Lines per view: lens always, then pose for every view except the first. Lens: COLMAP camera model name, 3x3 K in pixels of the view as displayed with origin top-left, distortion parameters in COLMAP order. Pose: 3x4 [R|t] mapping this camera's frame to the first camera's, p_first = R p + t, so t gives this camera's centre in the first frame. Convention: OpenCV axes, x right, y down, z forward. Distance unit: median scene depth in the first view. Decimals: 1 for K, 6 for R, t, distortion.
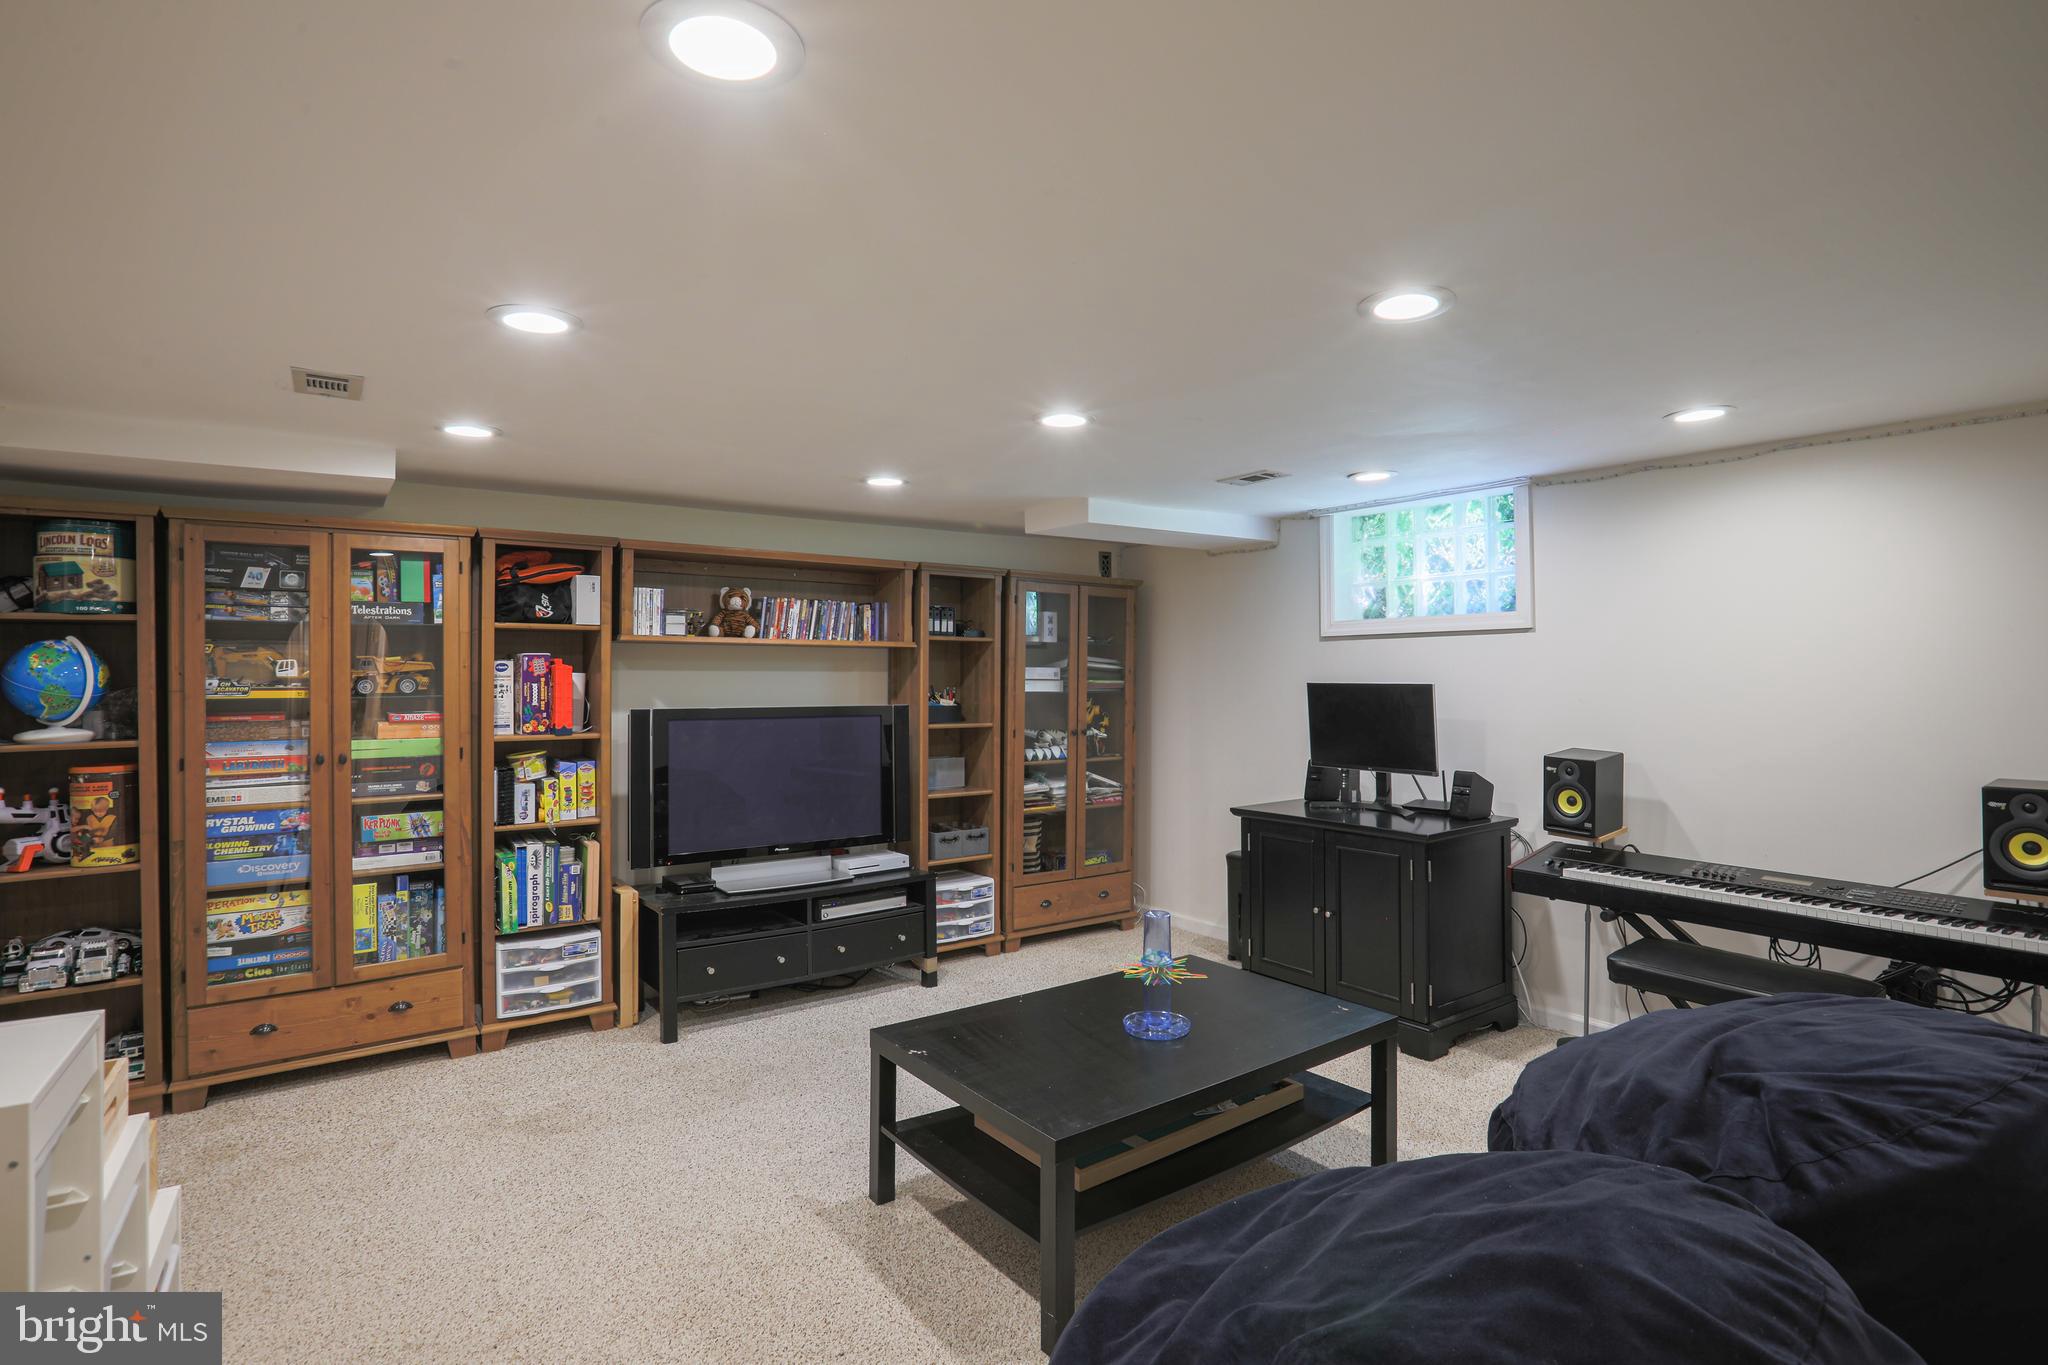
lens RADIAL K [[1006.2, 0, 1042.4], [0, 1006.2, 677.1], [0, 0, 1]] dist [-0.059141, 0.021962]
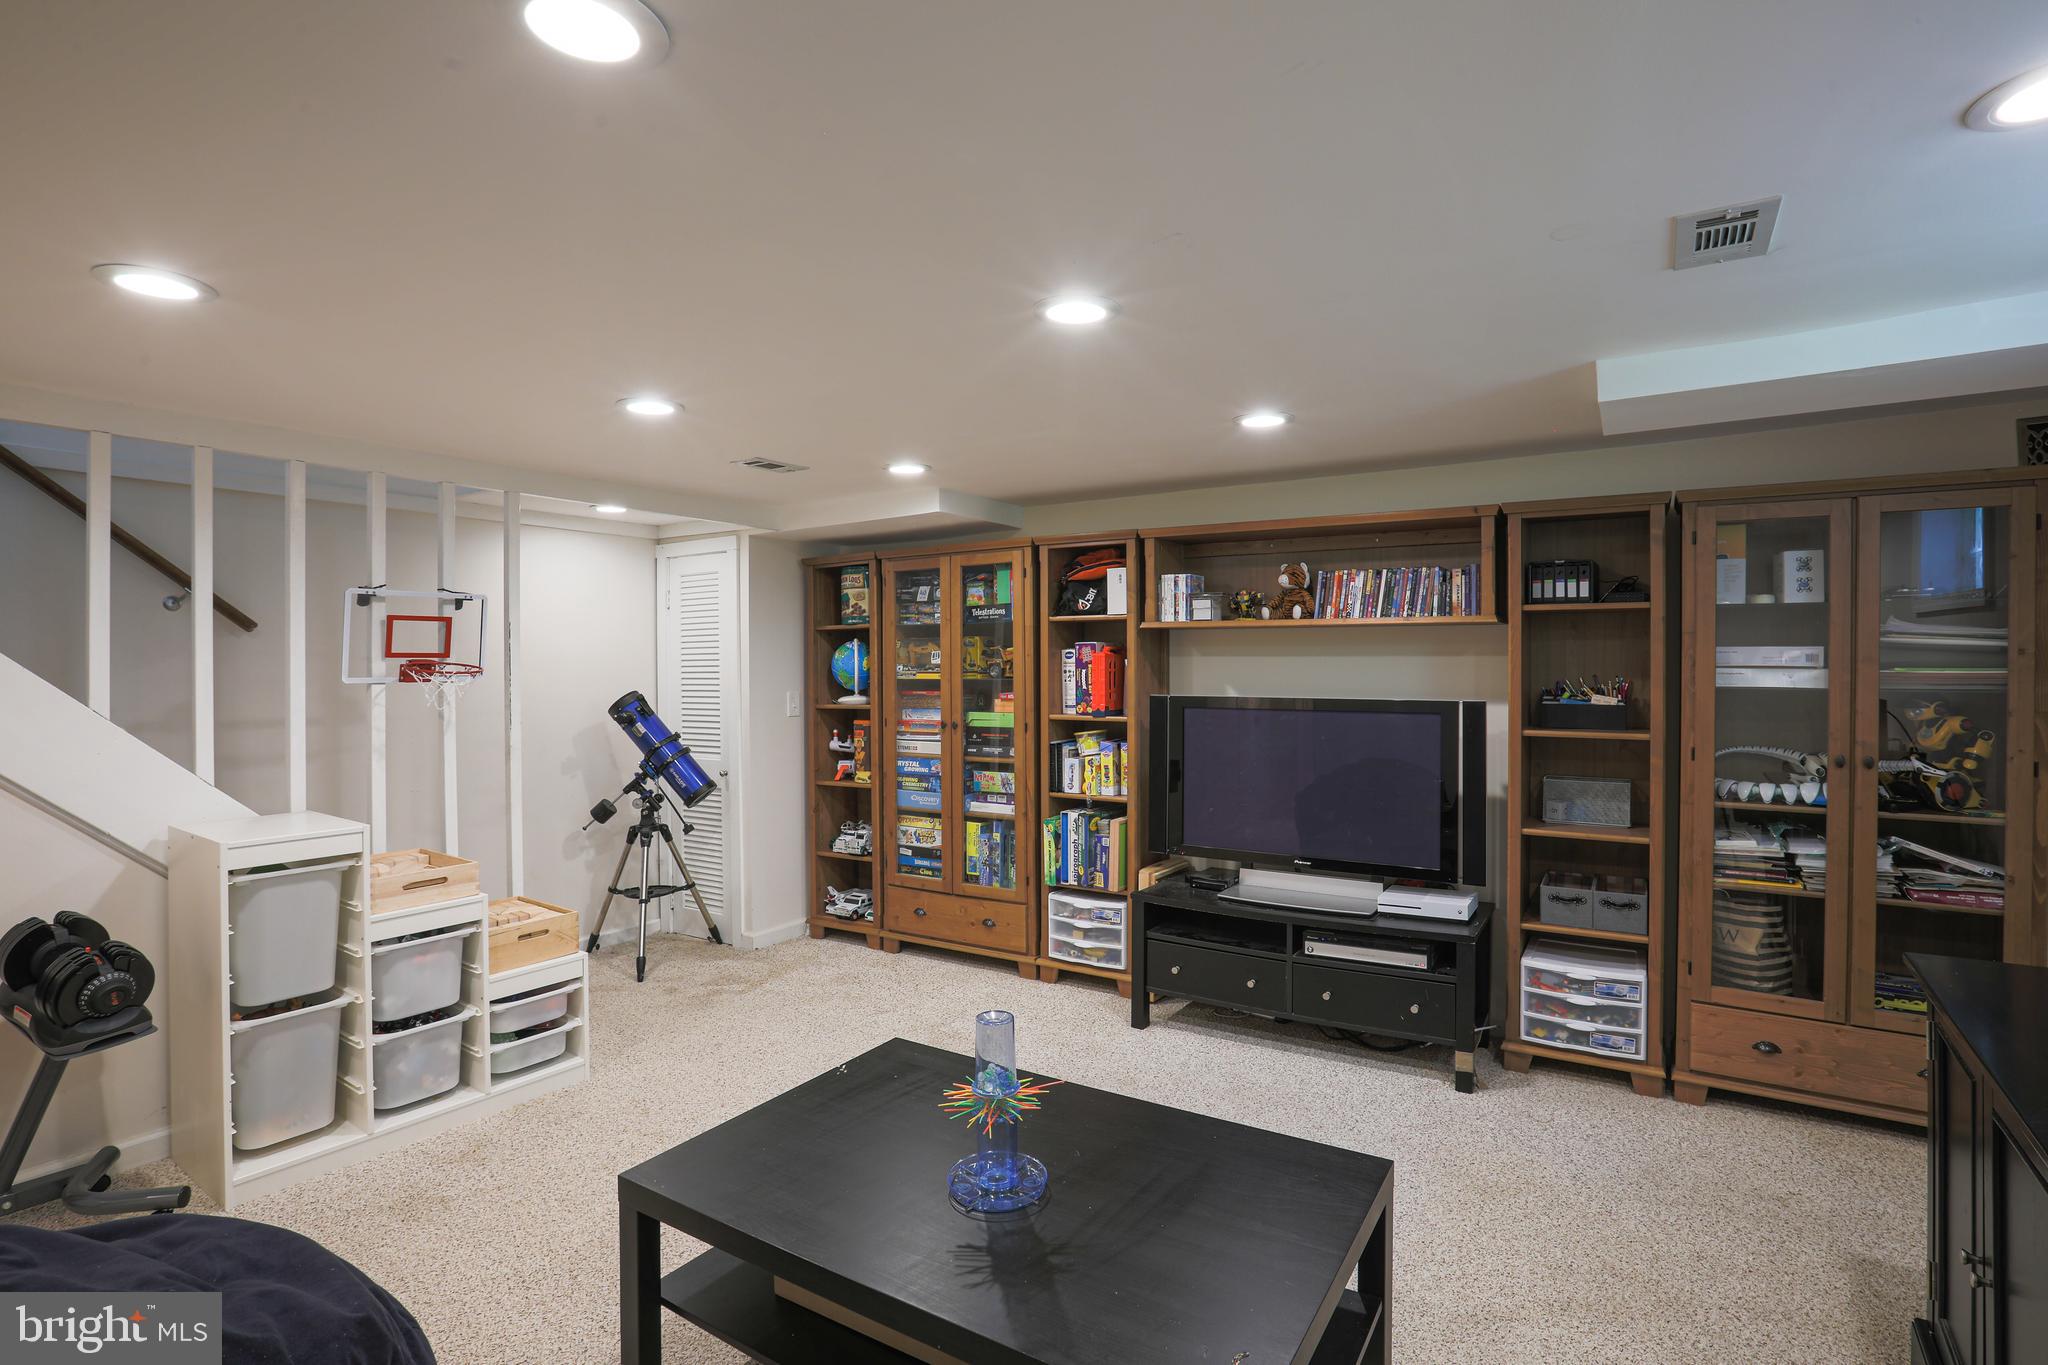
lens RADIAL K [[1006.2, 0, 1030.7], [0, 1006.2, 663.0], [0, 0, 1]] dist [-0.059141, 0.021962]
pose [[0.355936, -0.000174, -0.934510, 0.513111], [0.001865, 0.999998, 0.000524, -0.001282], [0.934508, -0.001929, 0.355936, 0.523322]]
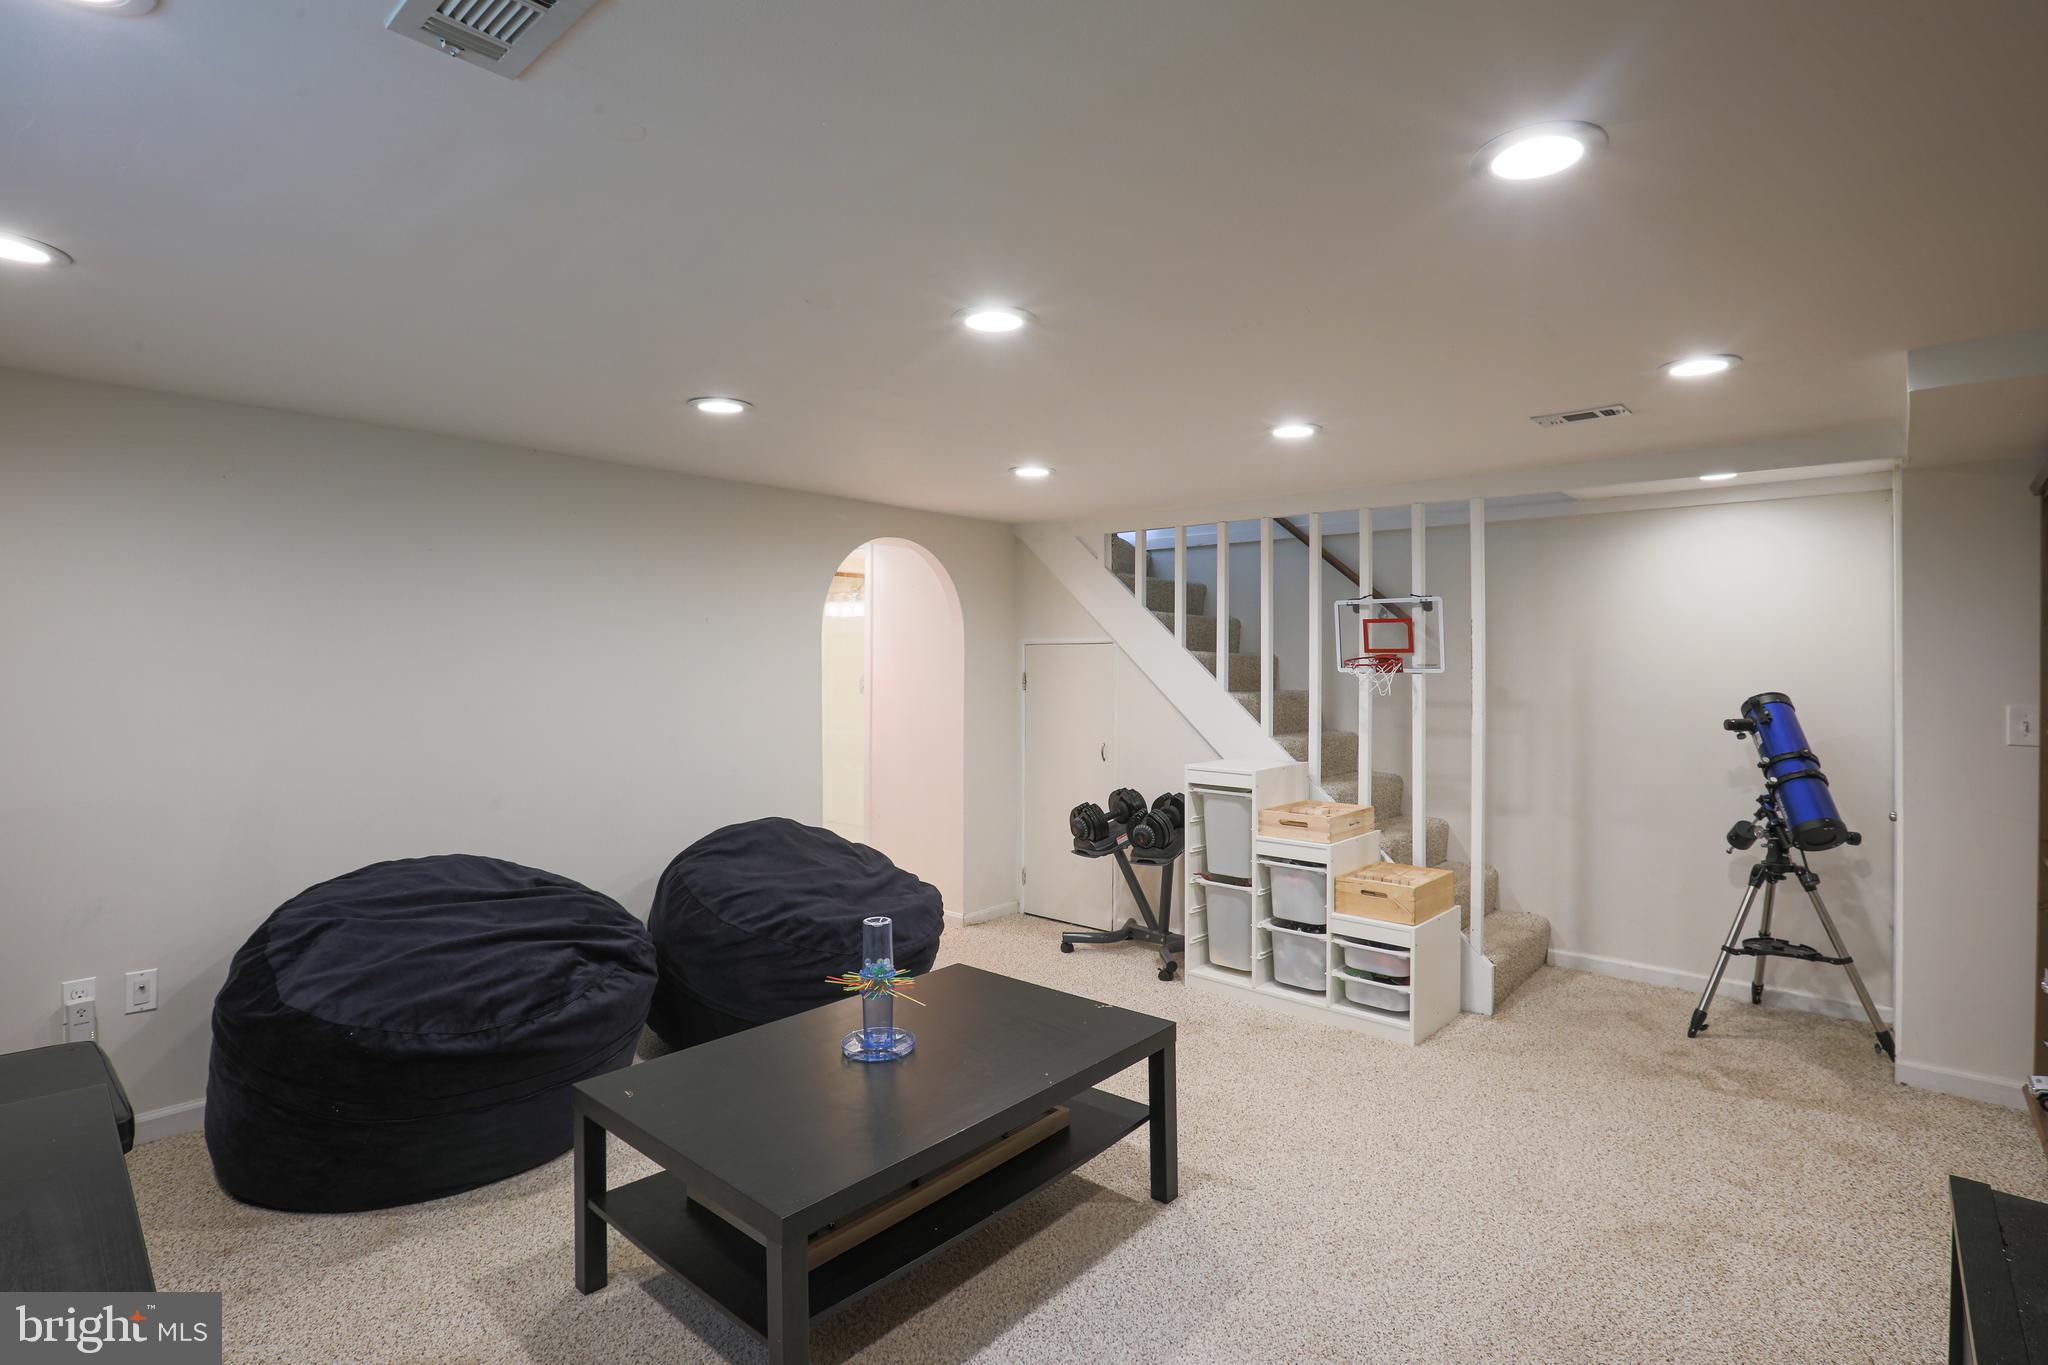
lens RADIAL K [[1006.2, 0, 1022.1], [0, 1006.2, 670.1], [0, 0, 1]] dist [-0.059141, 0.021962]
pose [[-0.982035, 0.001177, -0.188696, 0.106471], [-0.000729, 0.999949, 0.010031, 0.001866], [0.188698, 0.009988, -0.981984, 1.295048]]
